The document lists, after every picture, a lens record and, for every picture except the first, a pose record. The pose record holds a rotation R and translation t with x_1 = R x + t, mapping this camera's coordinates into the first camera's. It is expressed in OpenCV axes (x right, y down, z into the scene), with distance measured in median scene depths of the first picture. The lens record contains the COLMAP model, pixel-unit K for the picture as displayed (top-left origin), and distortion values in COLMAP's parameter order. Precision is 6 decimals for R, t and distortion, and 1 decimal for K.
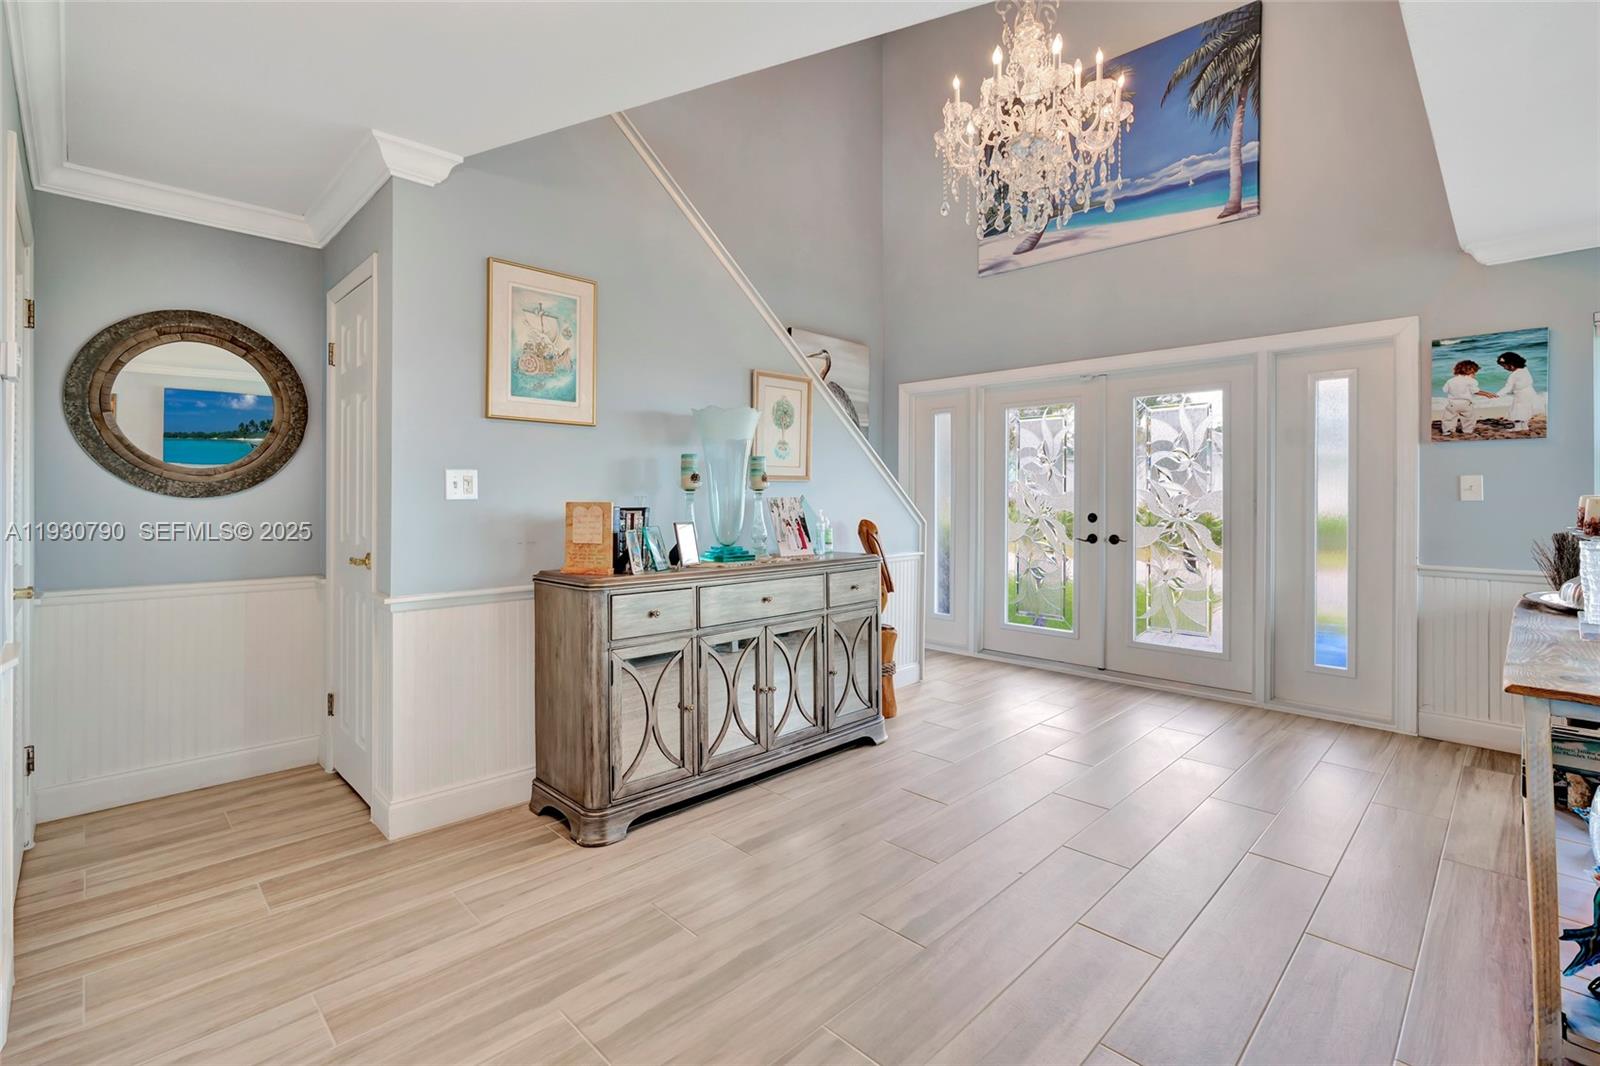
lens RADIAL K [[718.5, 0, 797.6], [0, 718.5, 499.5], [0, 0, 1]] dist [-0.037237, 0.007964]
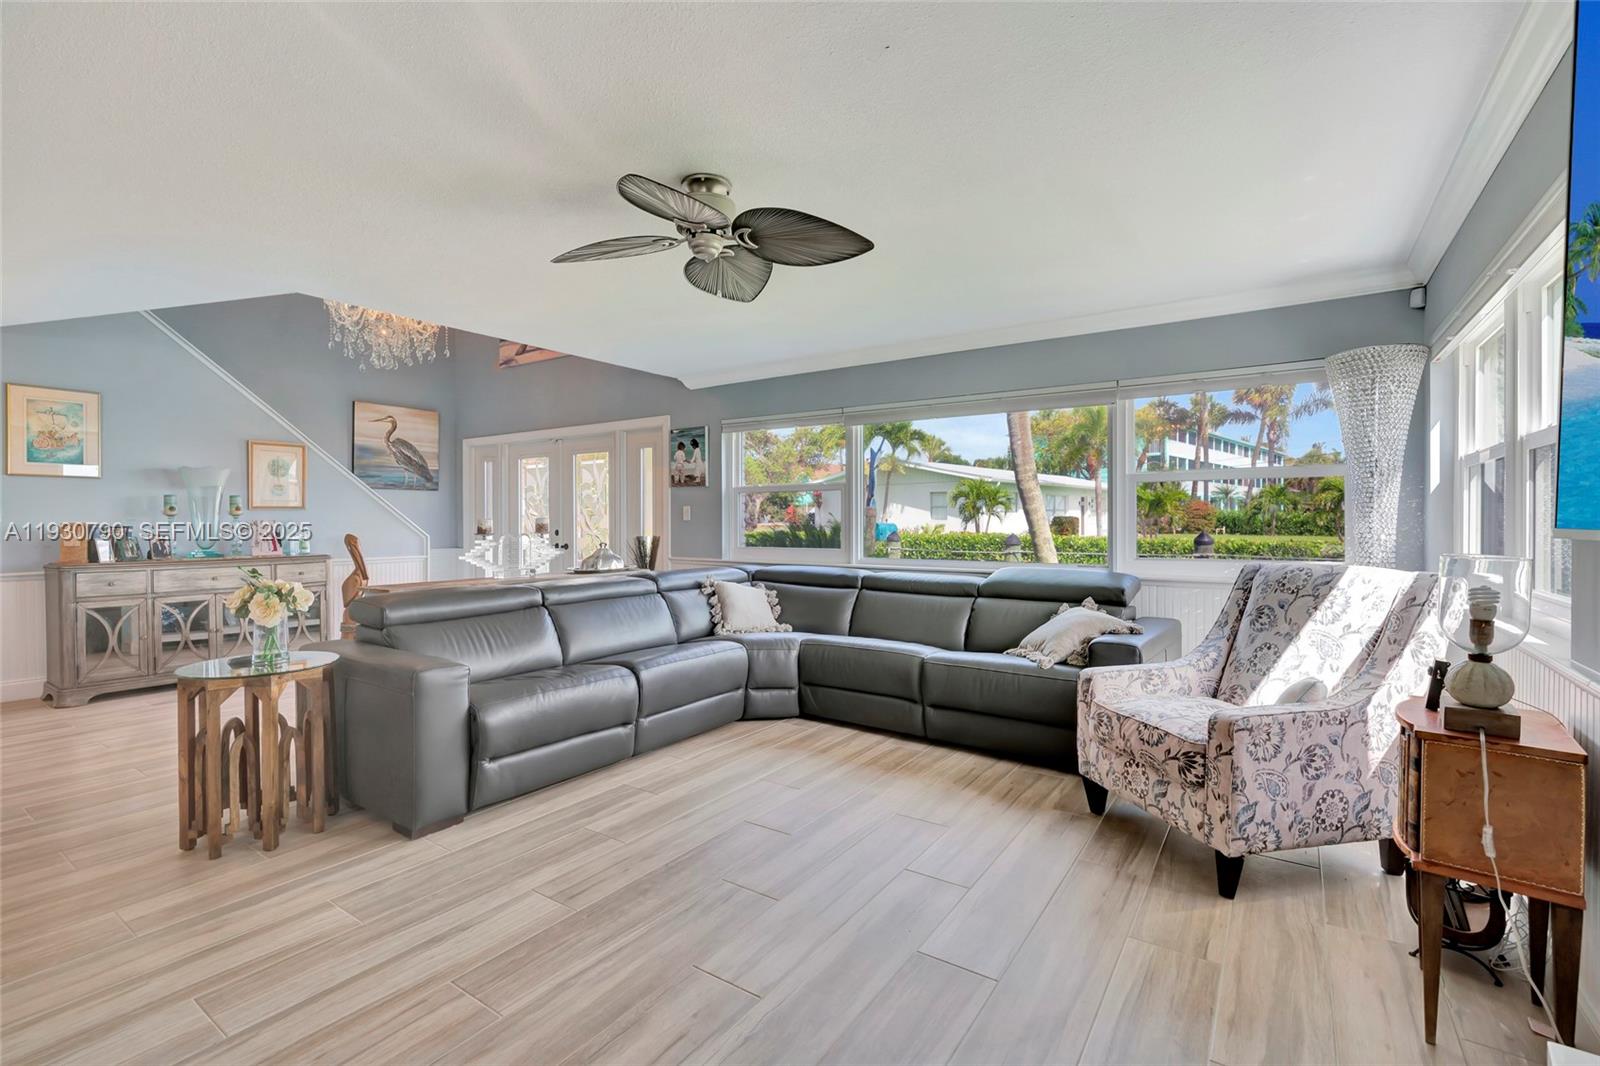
lens RADIAL K [[720.0, 0, 802.5], [0, 720.0, 520.8], [0, 0, 1]] dist [-0.000094, 0.000424]
pose [[0.981817, -0.004529, 0.189776, 0.928222], [0.004810, 0.999988, -0.001021, 0.007028], [-0.189769, 0.001916, 0.981827, -0.894079]]
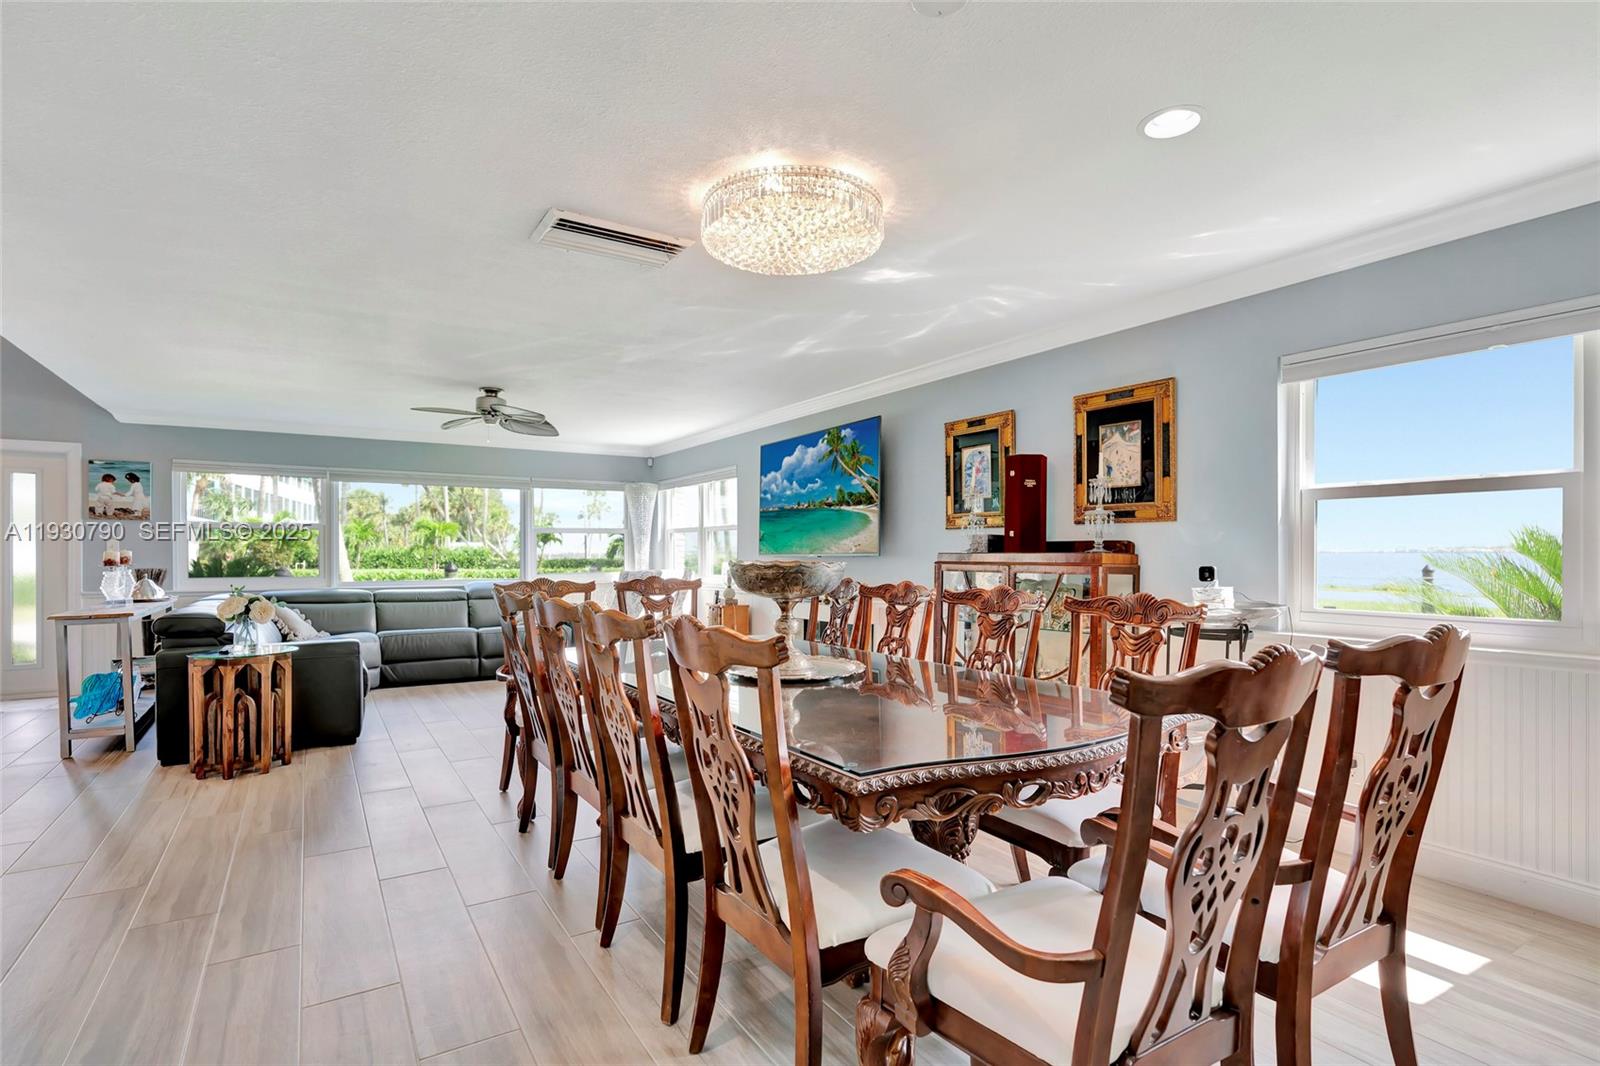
lens RADIAL K [[796.9, 0, 800.4], [0, 796.9, 553.2], [0, 0, 1]] dist [-0.000355, -0.000076]
pose [[0.220066, -0.002949, 0.975480, -0.638271], [0.004027, 0.999990, 0.002114, 0.004538], [-0.975477, 0.003463, 0.220076, -1.175642]]
